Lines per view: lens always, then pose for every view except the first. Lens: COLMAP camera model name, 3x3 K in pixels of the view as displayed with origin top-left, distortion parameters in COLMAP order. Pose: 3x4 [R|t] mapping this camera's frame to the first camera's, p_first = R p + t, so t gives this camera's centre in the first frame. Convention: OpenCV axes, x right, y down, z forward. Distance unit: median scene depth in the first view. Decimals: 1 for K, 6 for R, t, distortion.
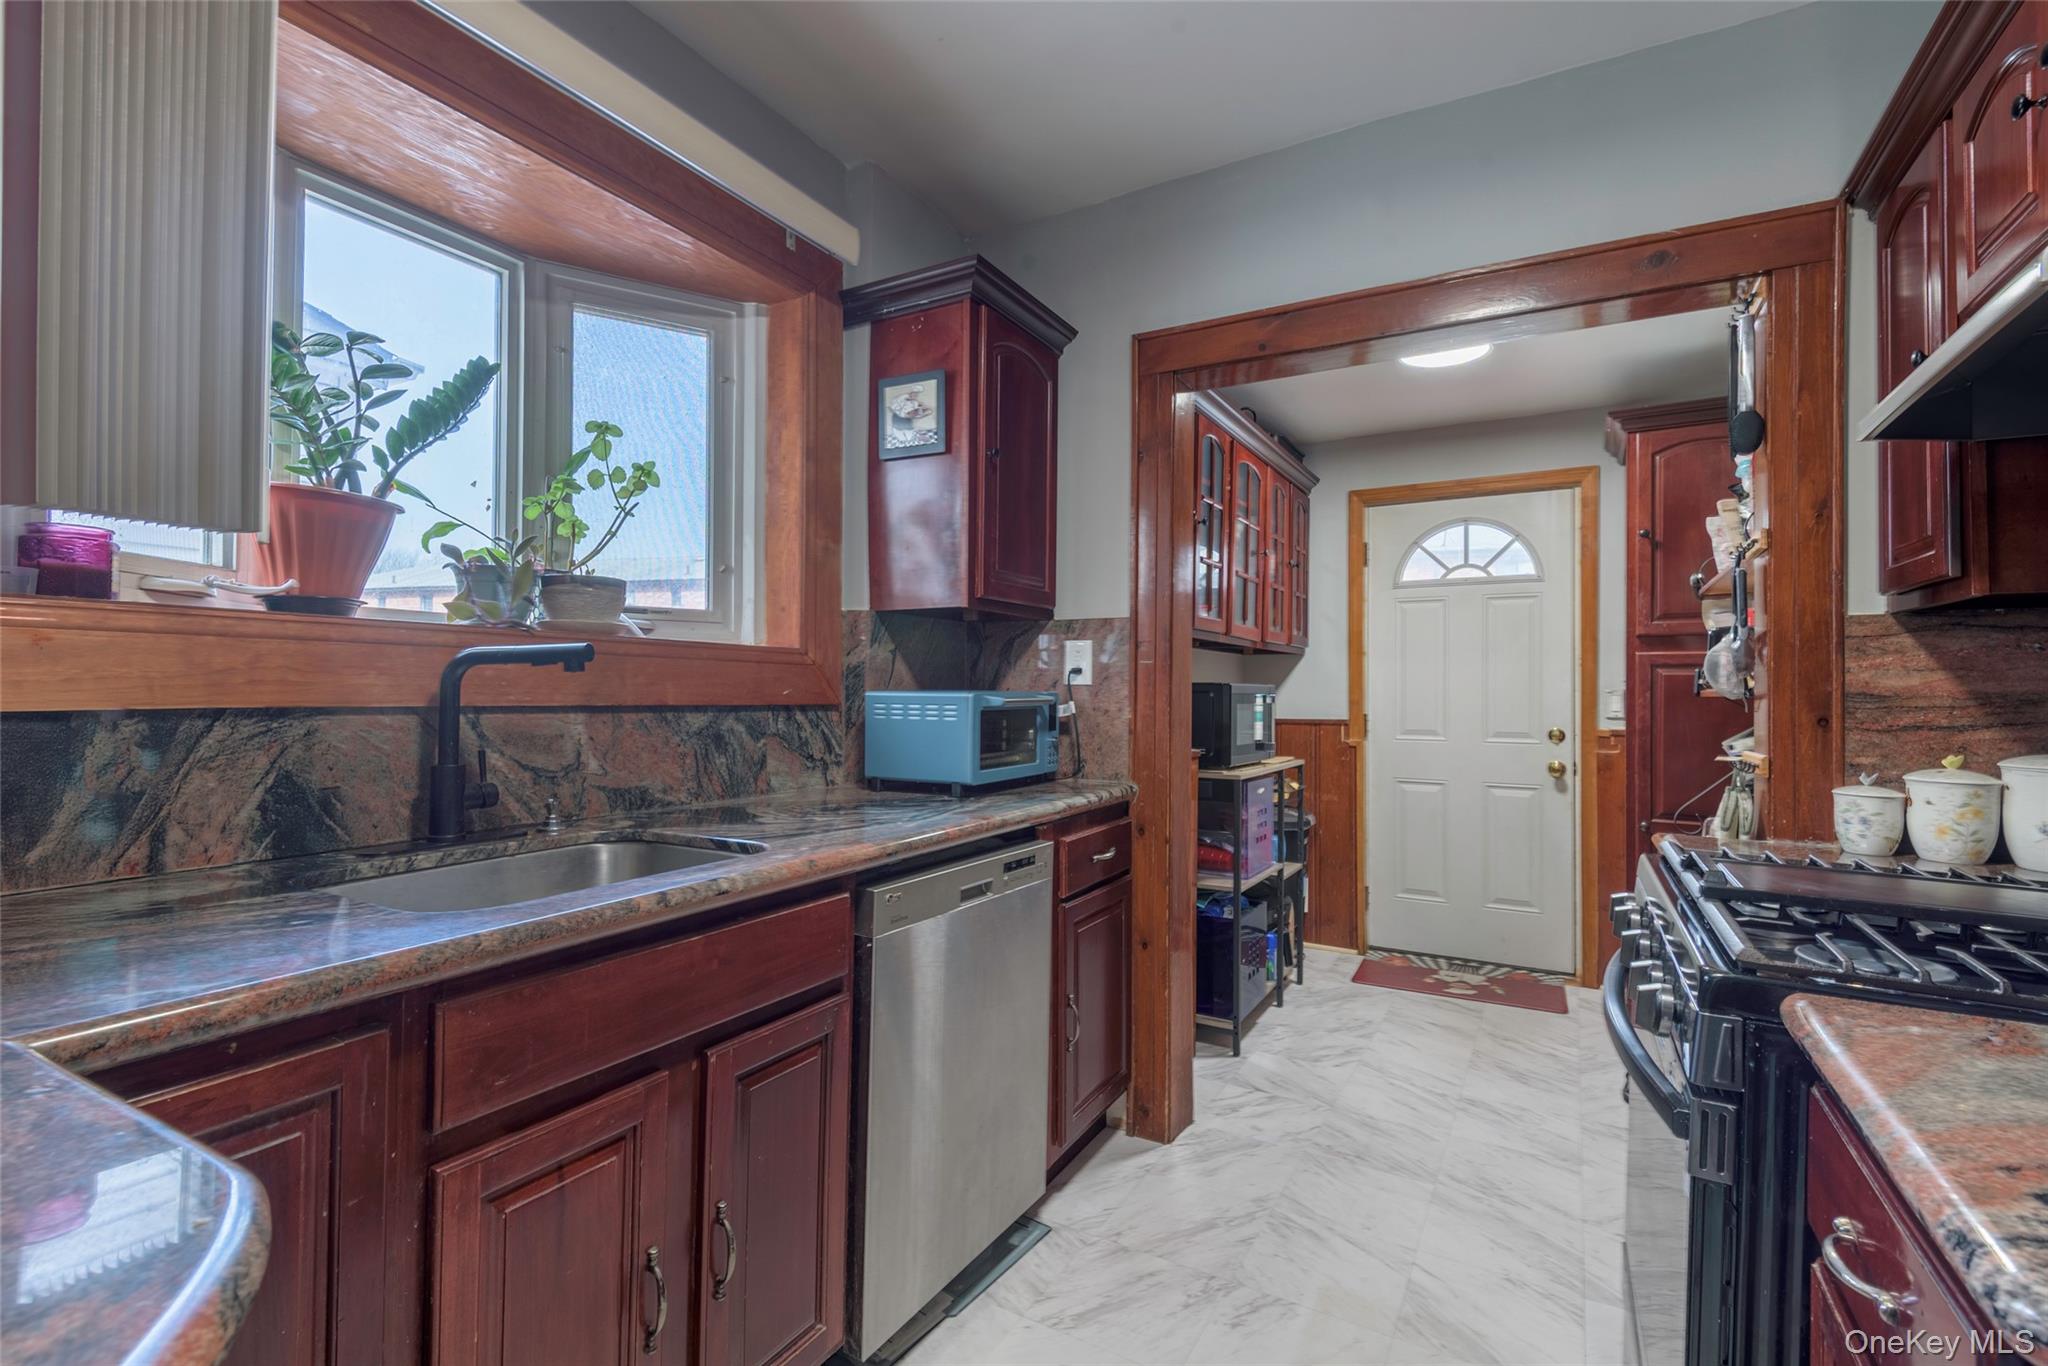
lens RADIAL K [[911.5, 0, 1020.9], [0, 911.5, 678.2], [0, 0, 1]] dist [0.021504, -0.019289]
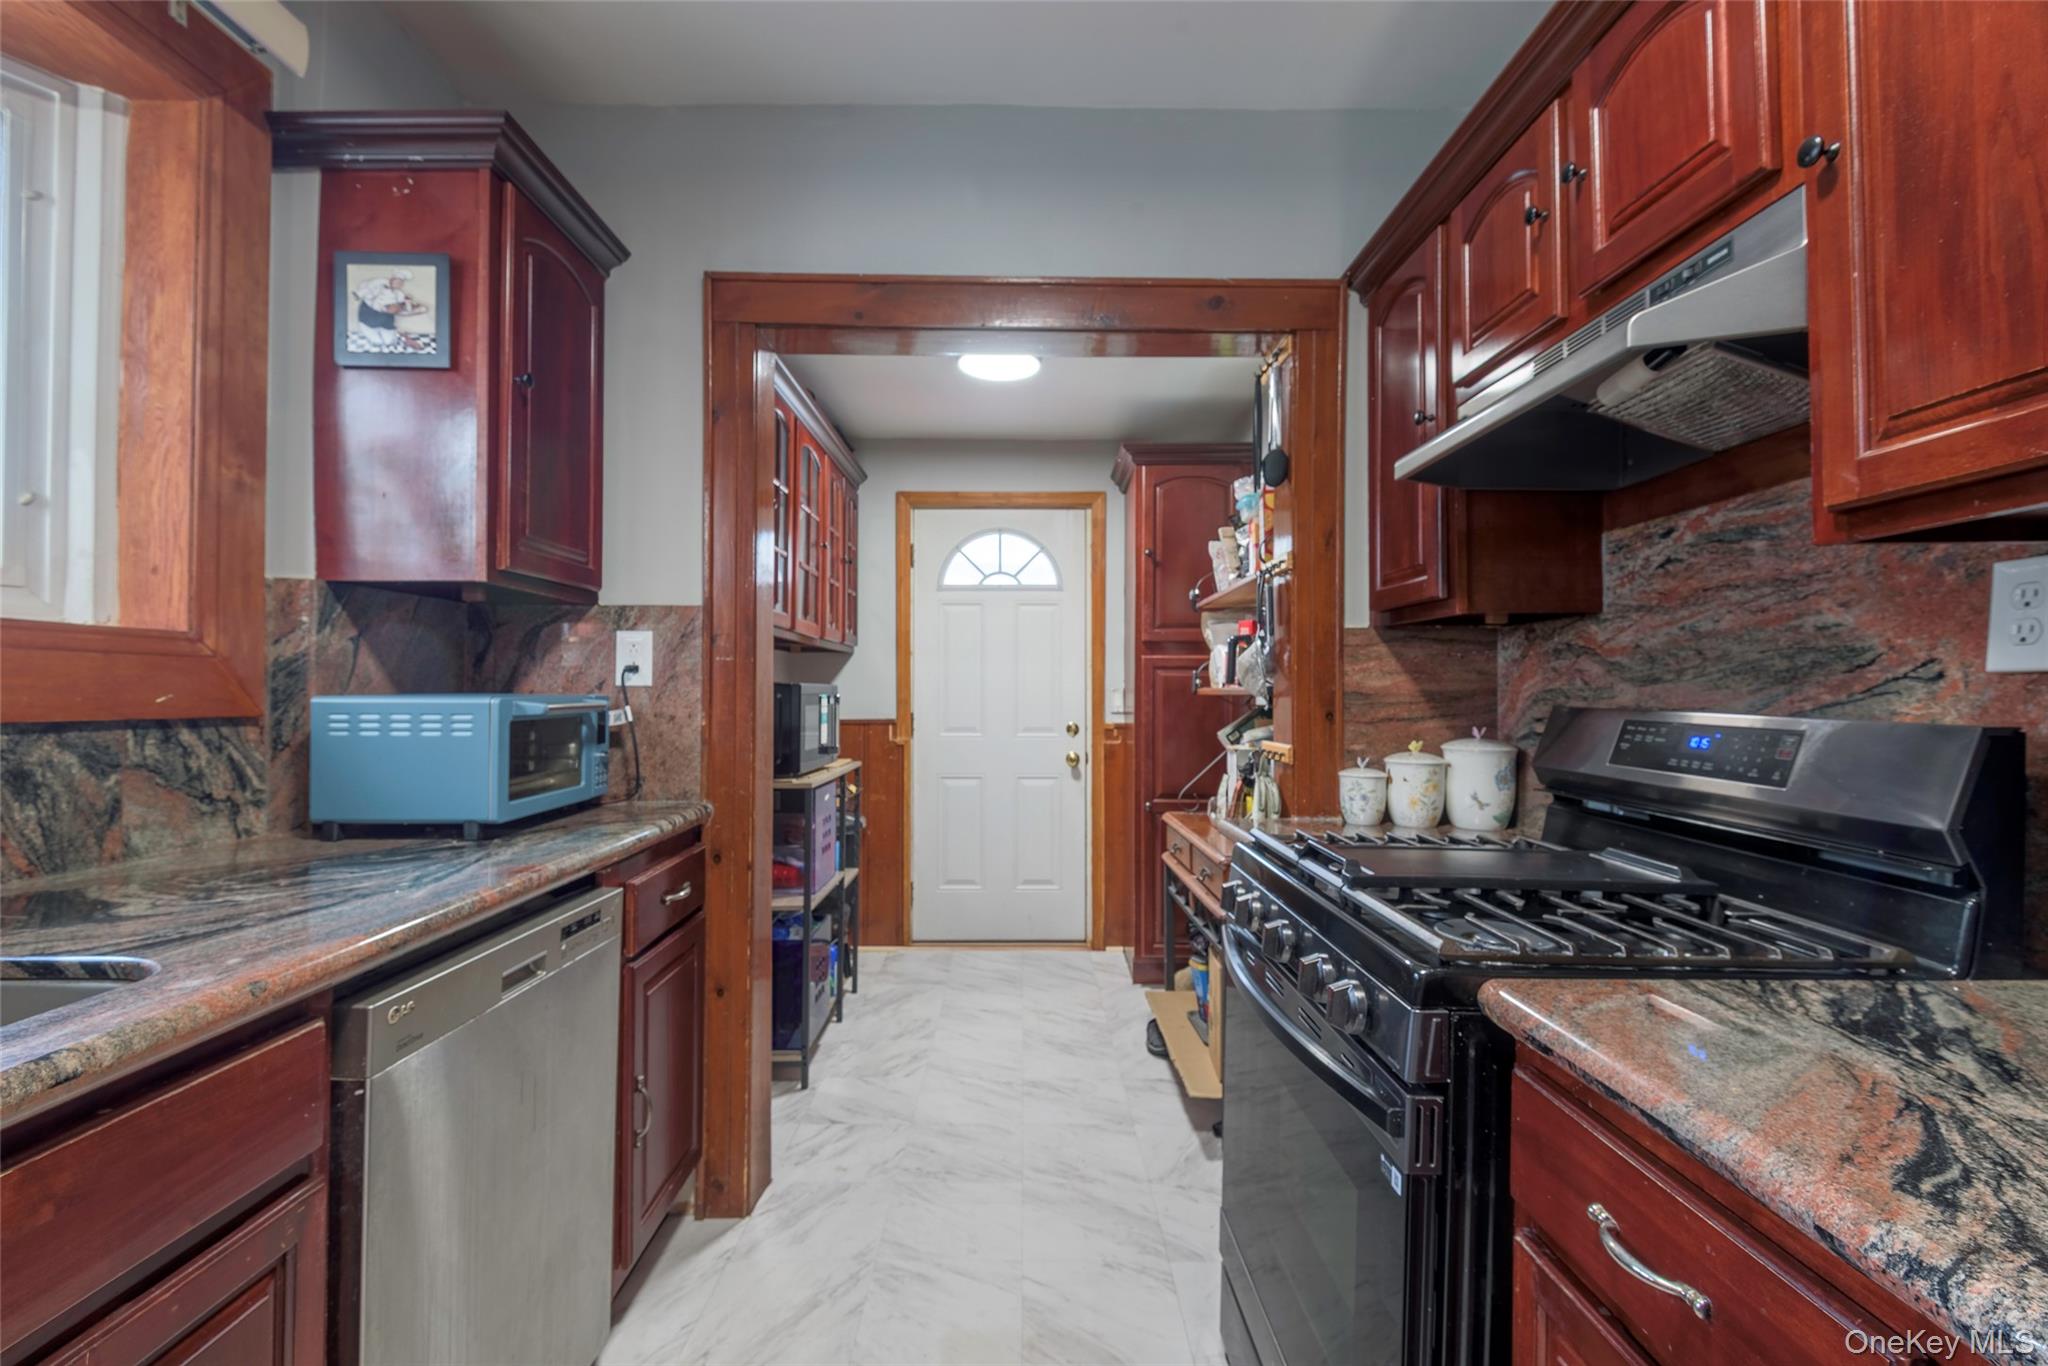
lens RADIAL K [[911.5, 0, 1020.9], [0, 911.5, 678.2], [0, 0, 1]] dist [0.021504, -0.019289]
pose [[0.863226, 0.001443, 0.504816, -0.054606], [-0.002495, 0.999996, 0.001409, -0.001779], [-0.504812, -0.002476, 0.863226, 0.125710]]
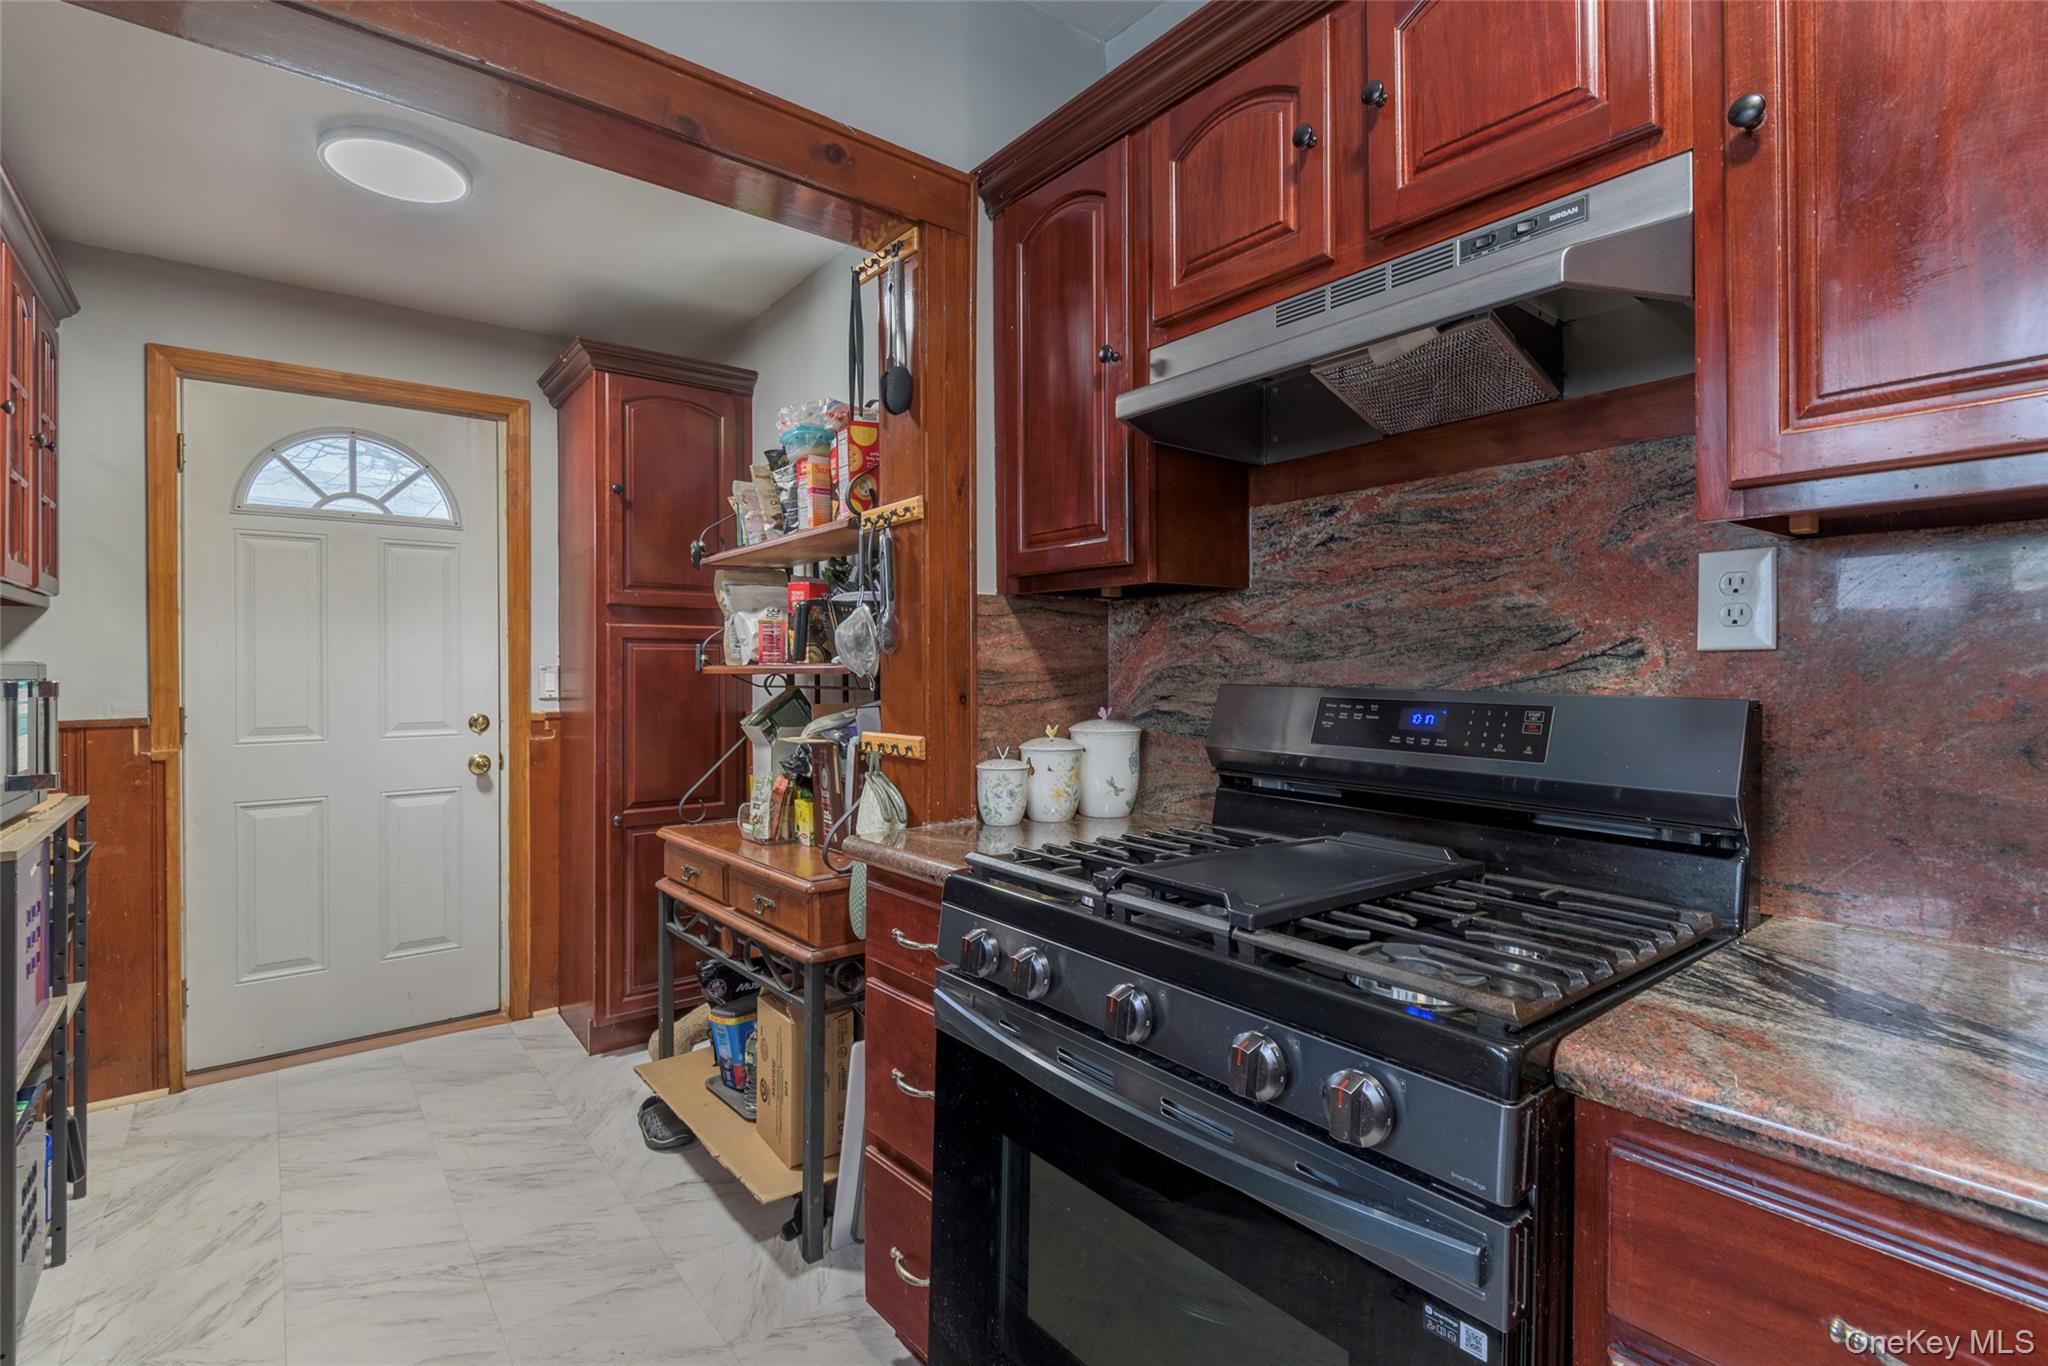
lens RADIAL K [[958.2, 0, 1045.3], [0, 958.2, 666.3], [0, 0, 1]] dist [0.038583, -0.022394]
pose [[0.367444, -0.008029, 0.930011, -0.048476], [-0.006396, 0.999917, 0.011159, -0.000361], [-0.930024, -0.010049, 0.367362, 0.383741]]
